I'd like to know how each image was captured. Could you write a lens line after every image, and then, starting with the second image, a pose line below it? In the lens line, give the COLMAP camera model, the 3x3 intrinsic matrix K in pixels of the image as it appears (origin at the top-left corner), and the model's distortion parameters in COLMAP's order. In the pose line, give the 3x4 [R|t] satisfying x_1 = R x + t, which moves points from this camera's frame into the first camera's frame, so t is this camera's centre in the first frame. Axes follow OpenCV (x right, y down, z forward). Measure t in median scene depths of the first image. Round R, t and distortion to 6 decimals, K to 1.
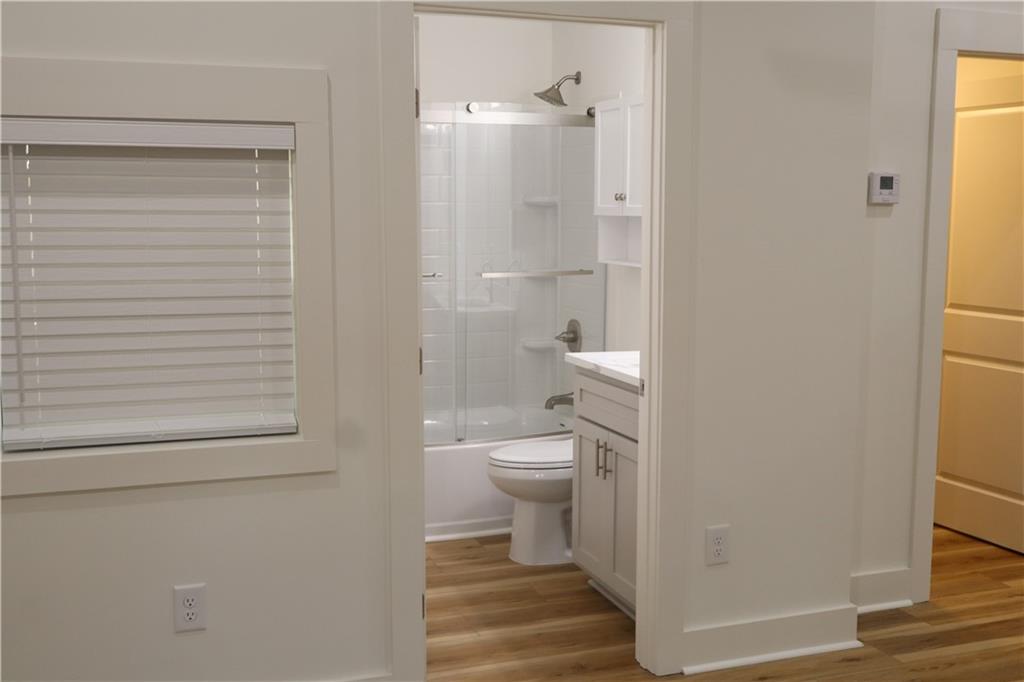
lens RADIAL K [[1099.7, 0, 512.0], [0, 1099.7, 341.0], [0, 0, 1]] dist [0.003208, 0.019906]
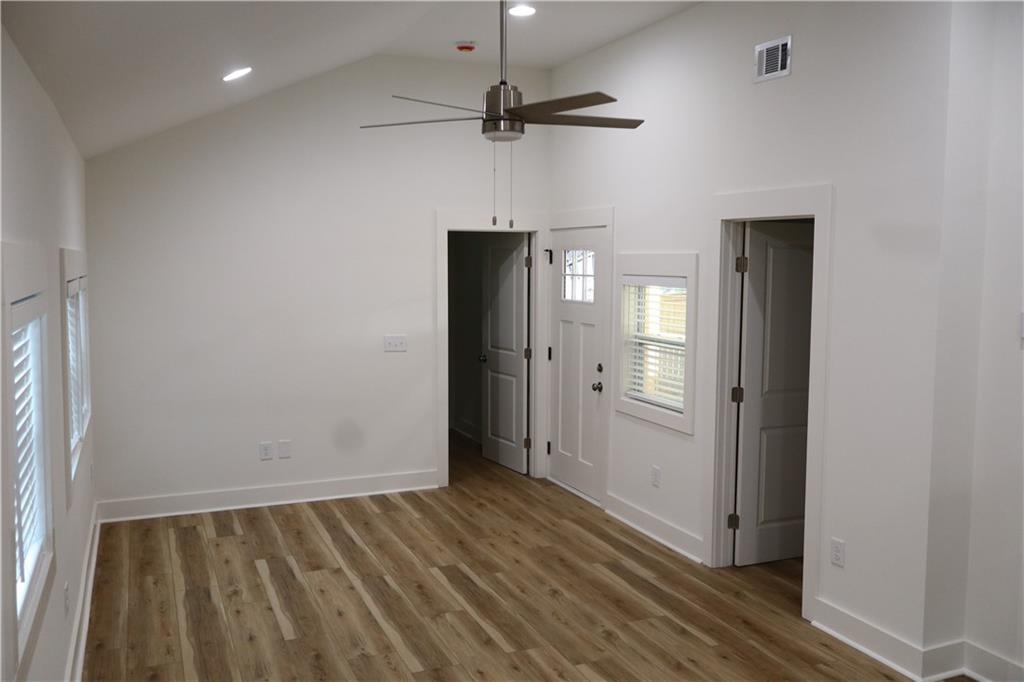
lens RADIAL K [[900.5, 0, 529.9], [0, 900.5, 333.7], [0, 0, 1]] dist [0.005985, 0.004759]
pose [[0.049808, 0.074360, -0.995987, 0.972330], [-0.129353, 0.989306, 0.067393, -0.096742], [0.990347, 0.125478, 0.058894, 0.340061]]
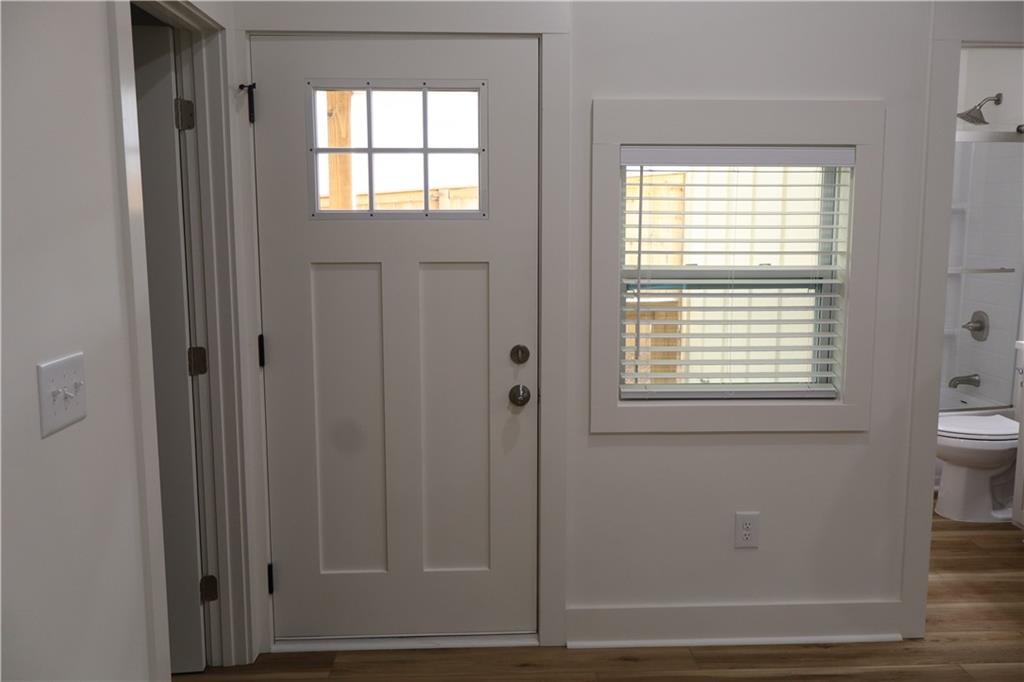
lens RADIAL K [[882.4, 0, 512.0], [0, 882.4, 341.0], [0, 0, 1]] dist [0.013406, -0.000791]
pose [[0.954098, 0.039478, -0.296881, -0.152604], [-0.032883, 0.999090, 0.027176, 0.002815], [0.297684, -0.016166, 0.954528, -0.032857]]
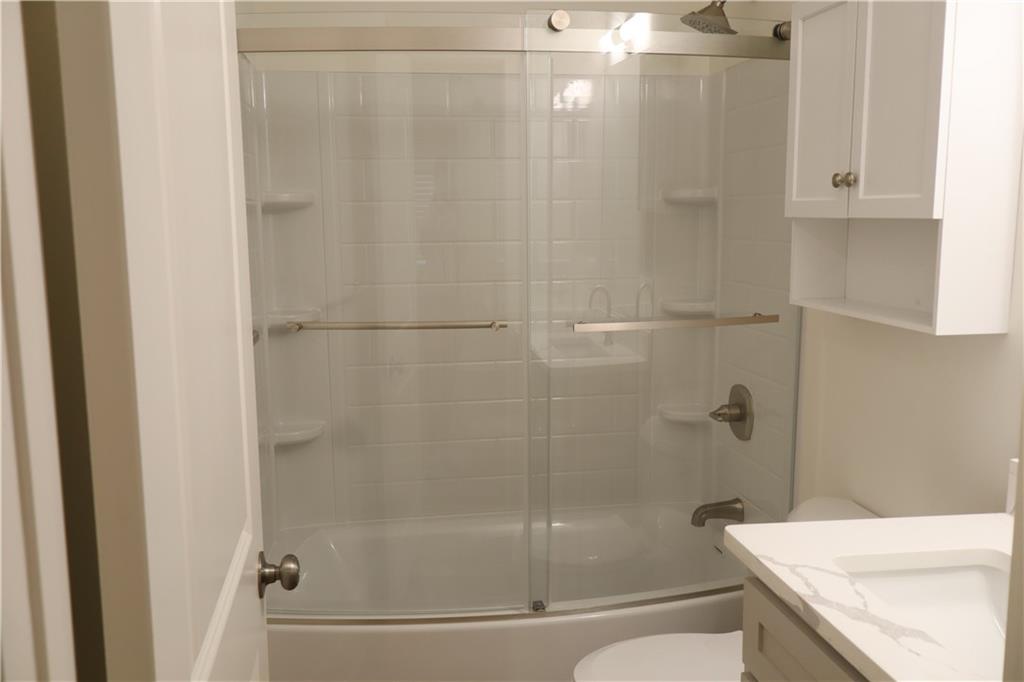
lens RADIAL K [[882.4, 0, 512.0], [0, 882.4, 341.0], [0, 0, 1]] dist [0.013406, -0.000791]
pose [[0.981869, 0.015881, -0.188894, 0.026195], [-0.011392, 0.999627, 0.024823, -0.063028], [0.189218, -0.022221, 0.981684, 0.547733]]
